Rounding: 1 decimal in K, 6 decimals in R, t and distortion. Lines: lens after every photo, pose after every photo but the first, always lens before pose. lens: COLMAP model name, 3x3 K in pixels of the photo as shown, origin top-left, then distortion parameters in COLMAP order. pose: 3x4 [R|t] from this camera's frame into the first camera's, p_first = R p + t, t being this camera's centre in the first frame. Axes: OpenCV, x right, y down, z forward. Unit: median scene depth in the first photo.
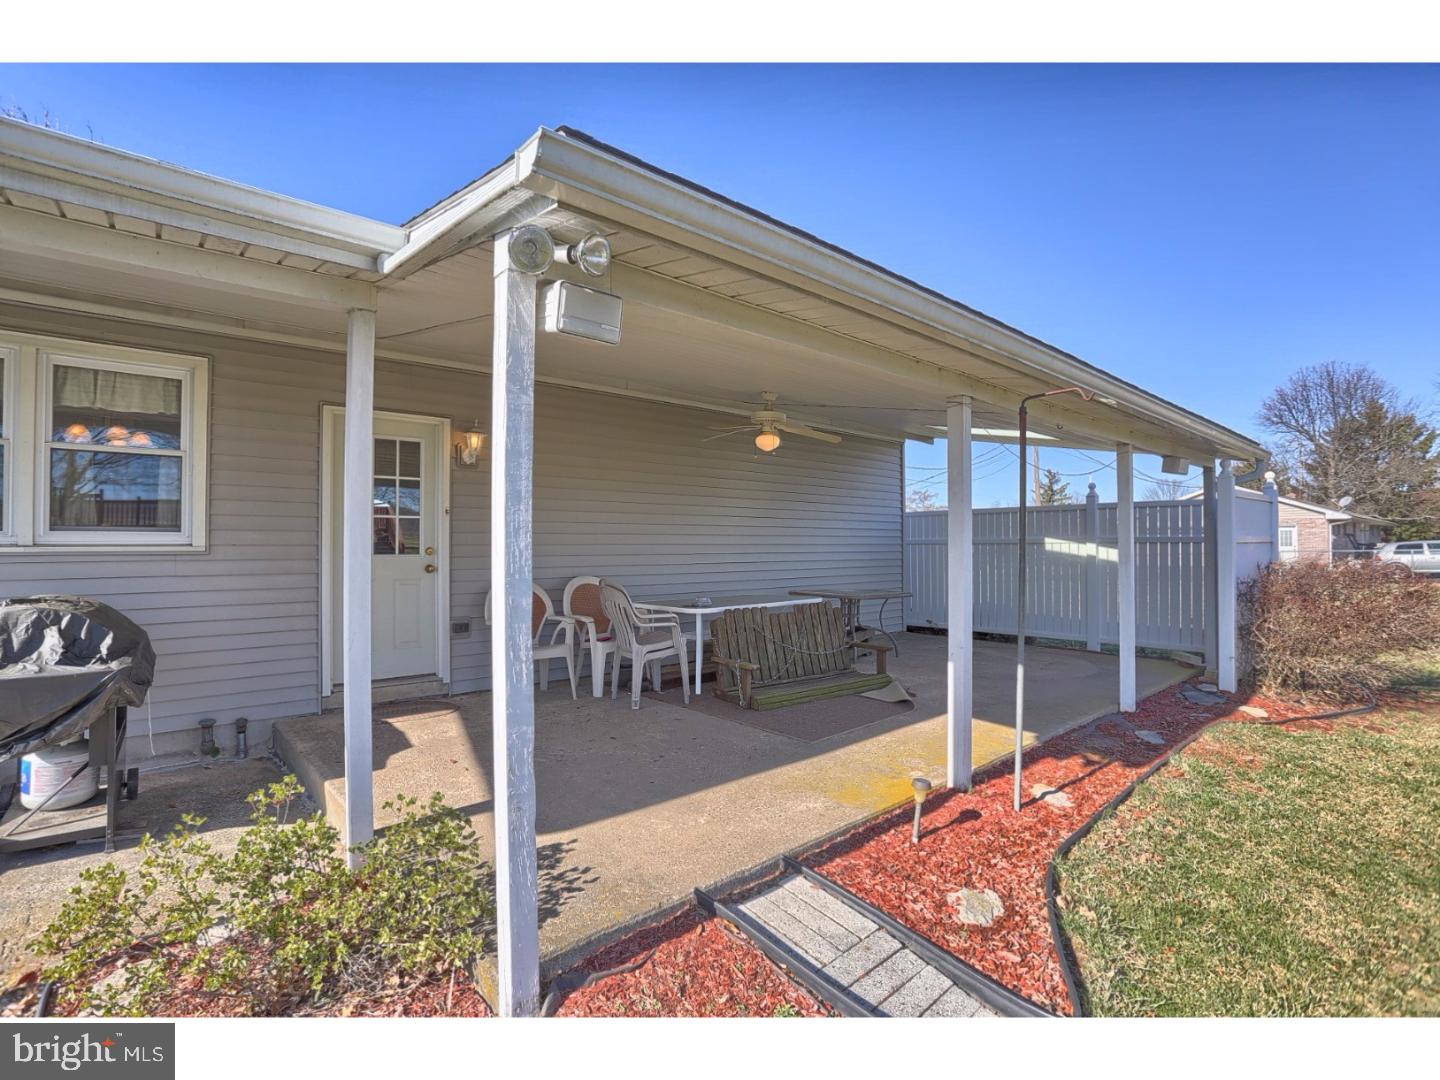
lens RADIAL K [[718.2, 0, 720.0], [0, 718.2, 540.0], [0, 0, 1]] dist [-0.003671, -0.000641]
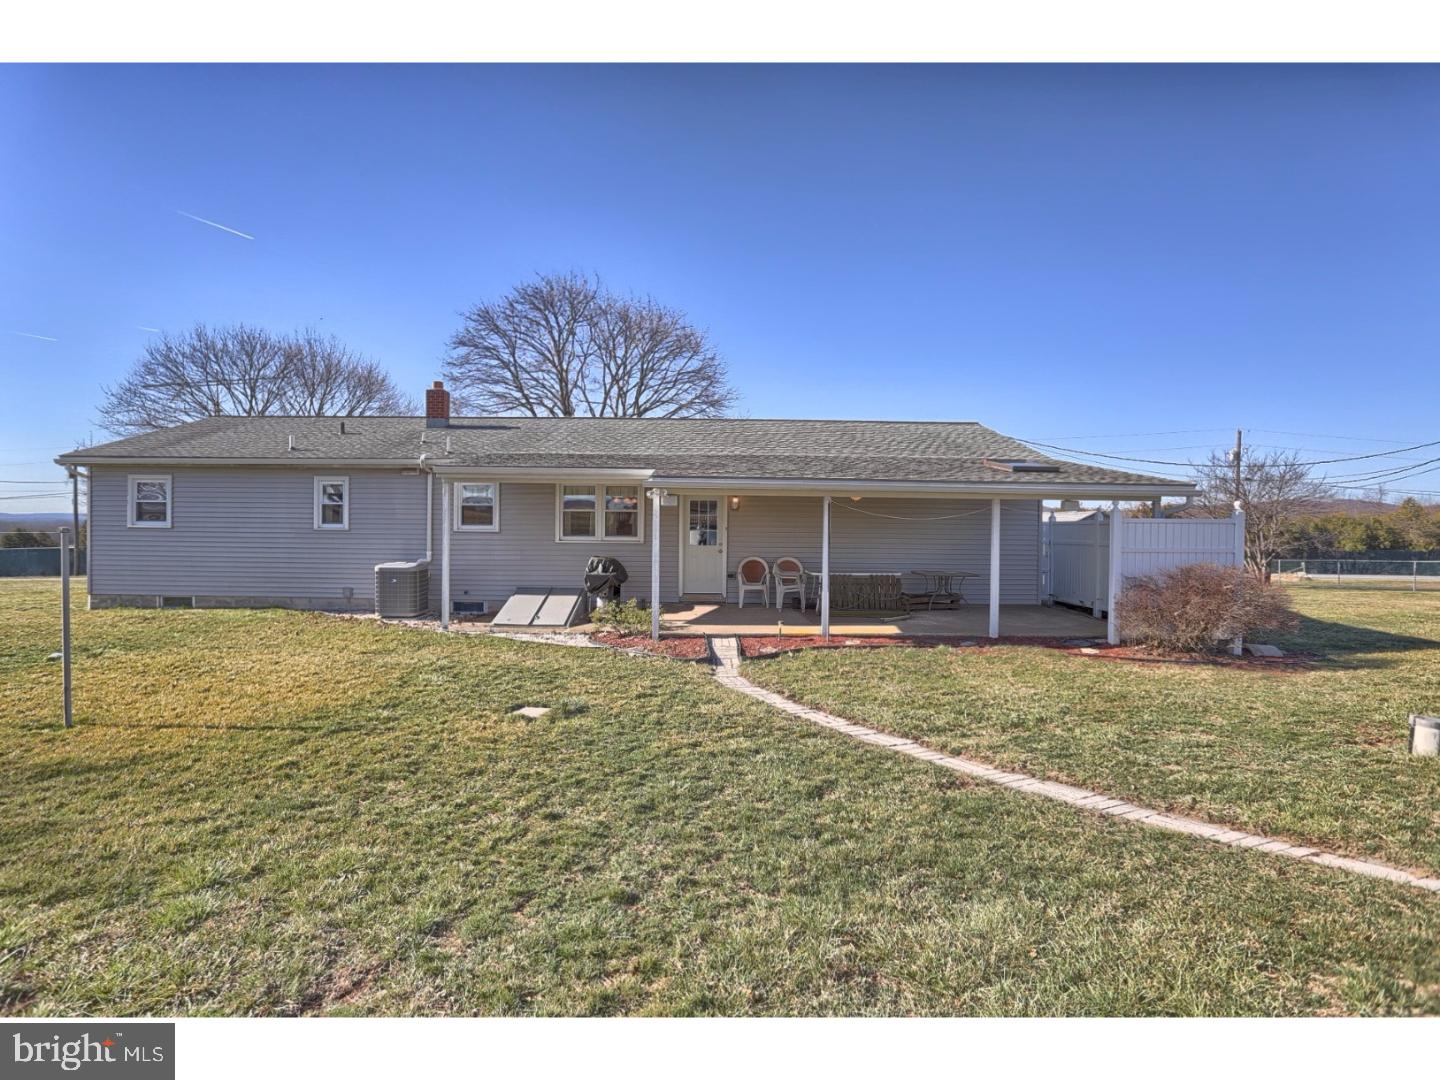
lens RADIAL K [[718.2, 0, 720.0], [0, 718.2, 540.0], [0, 0, 1]] dist [-0.003671, -0.000641]
pose [[0.770236, 0.019942, -0.637447, 1.225594], [-0.007439, 0.999724, 0.022287, -0.056815], [0.637715, -0.012425, 0.770172, -0.948696]]
